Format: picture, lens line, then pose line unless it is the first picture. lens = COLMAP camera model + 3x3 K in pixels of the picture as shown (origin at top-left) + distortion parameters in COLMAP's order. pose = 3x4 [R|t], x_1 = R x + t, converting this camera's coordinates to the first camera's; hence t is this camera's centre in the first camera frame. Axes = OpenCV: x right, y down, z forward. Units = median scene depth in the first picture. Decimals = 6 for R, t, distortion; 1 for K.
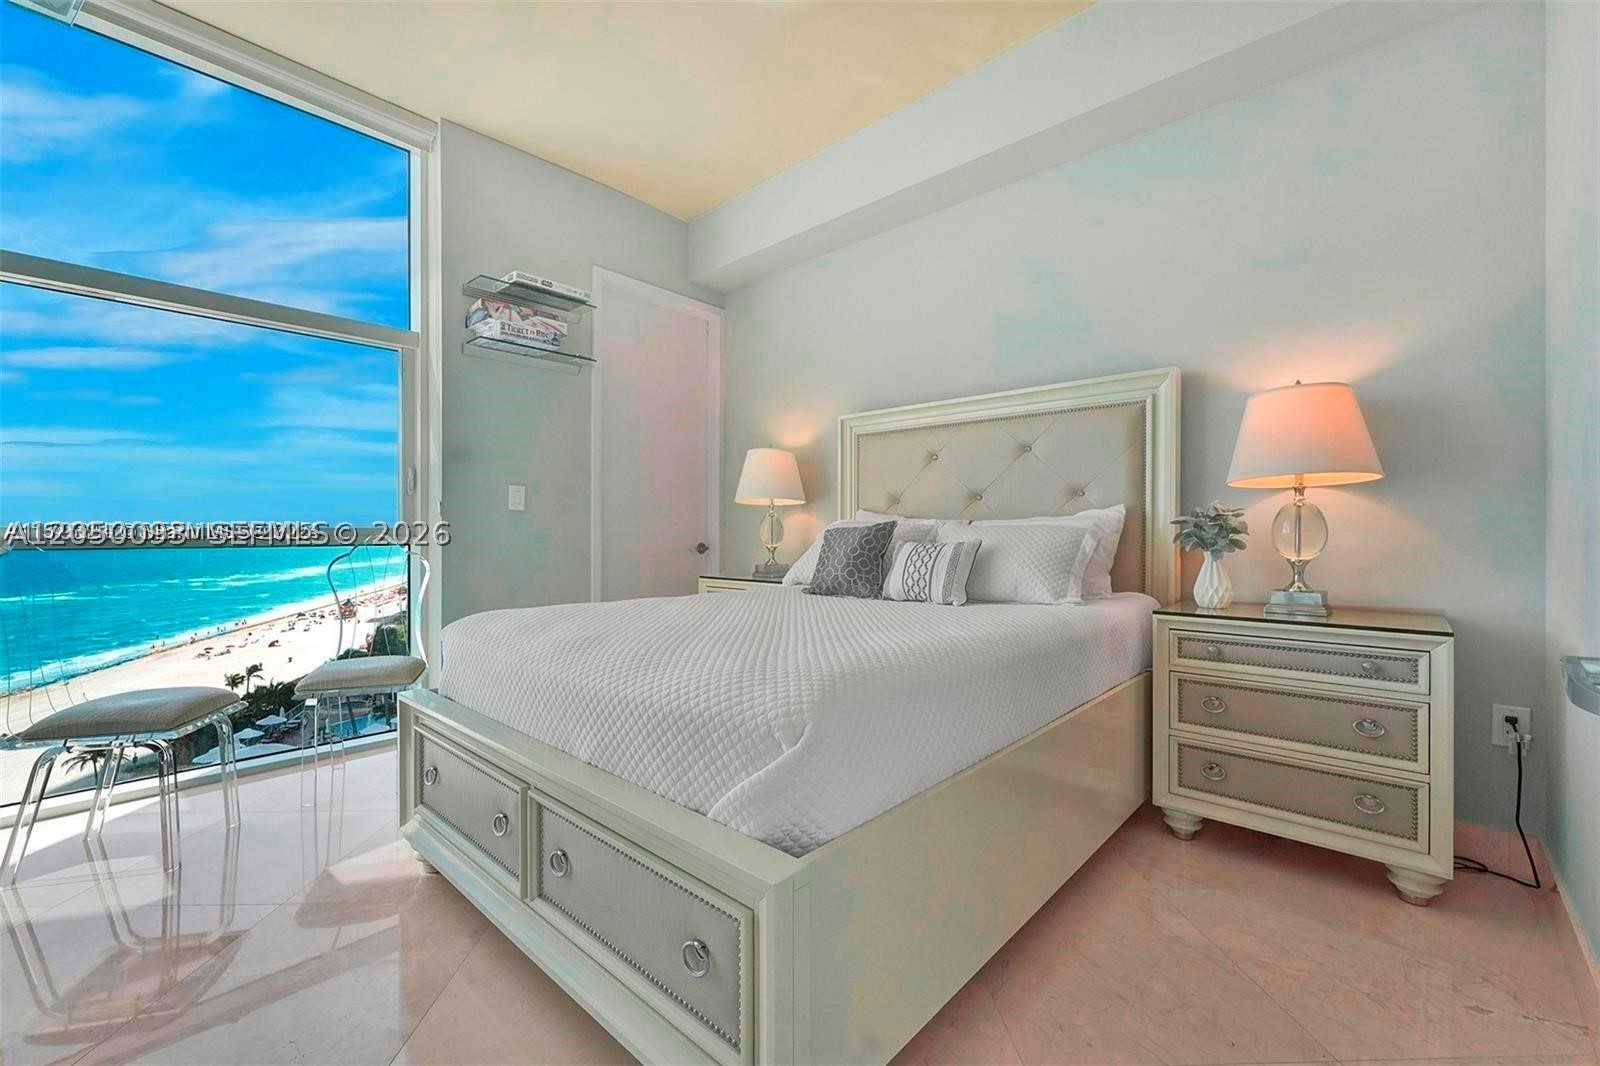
lens RADIAL K [[661.0, 0, 783.9], [0, 661.0, 552.5], [0, 0, 1]] dist [-0.000780, -0.000298]
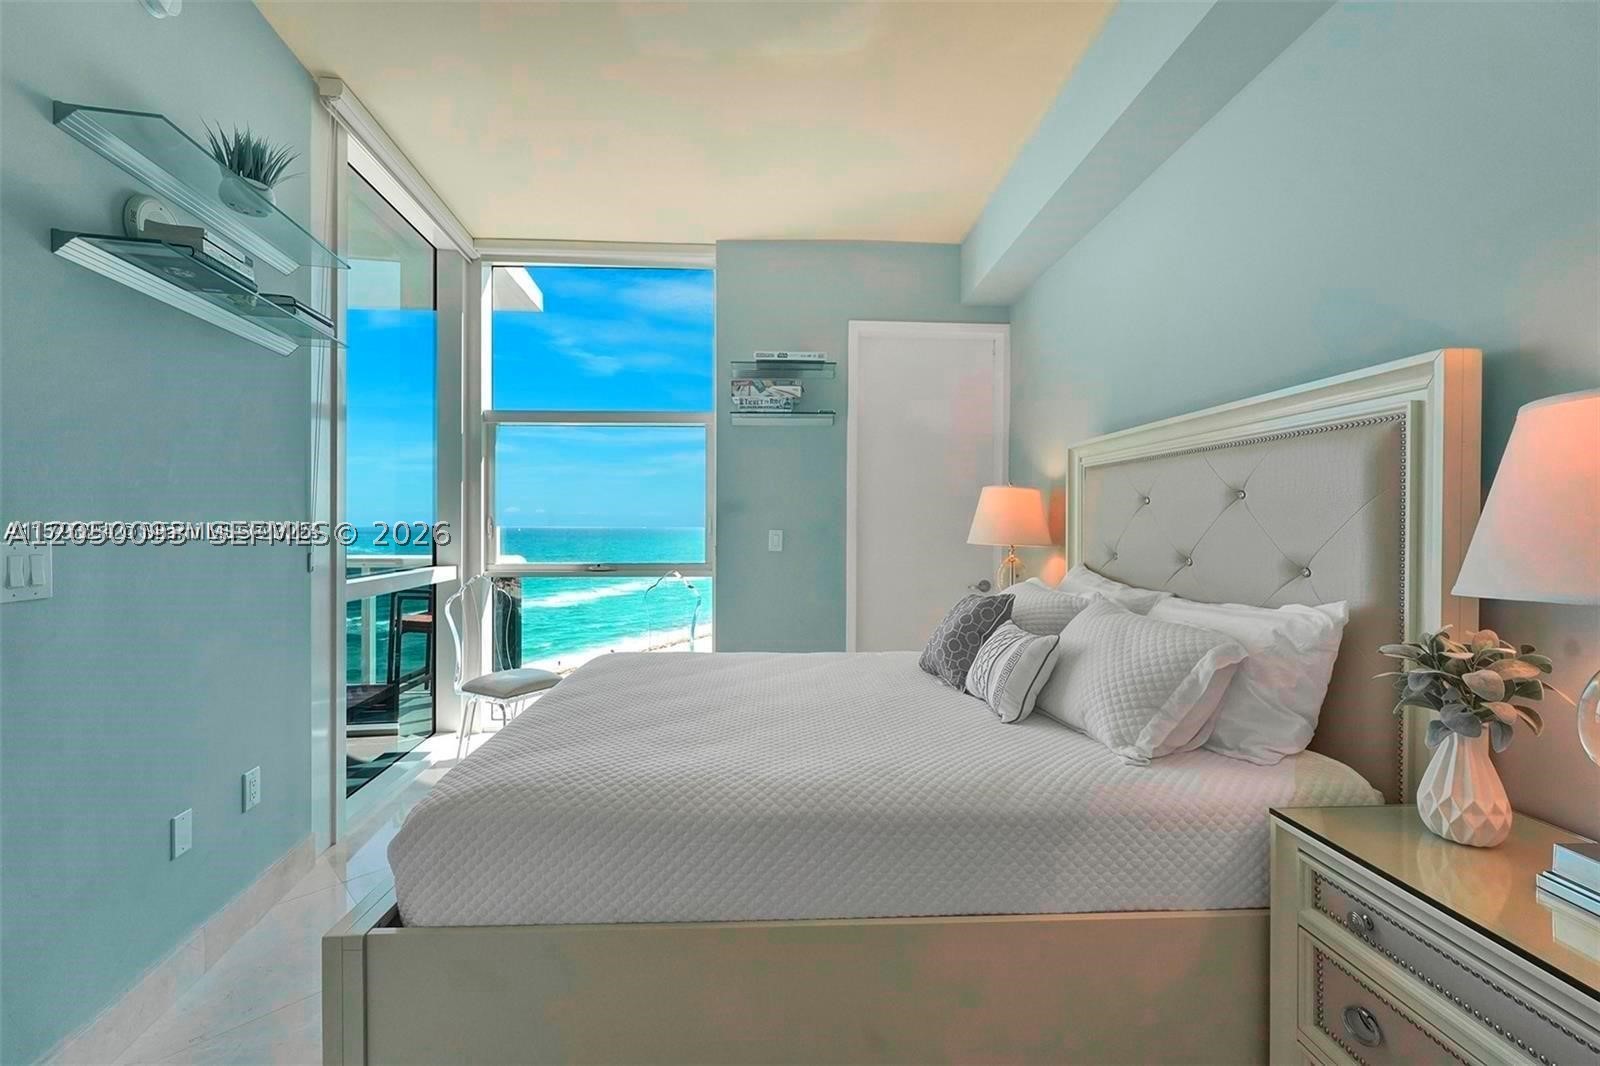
lens RADIAL K [[658.9, 0, 750.5], [0, 658.9, 532.5], [0, 0, 1]] dist [-0.000293, 0.000007]
pose [[0.702625, 0.000938, -0.711560, 0.427151], [-0.017778, 0.999710, -0.016237, -0.087416], [0.711338, 0.024058, 0.702438, 0.181710]]
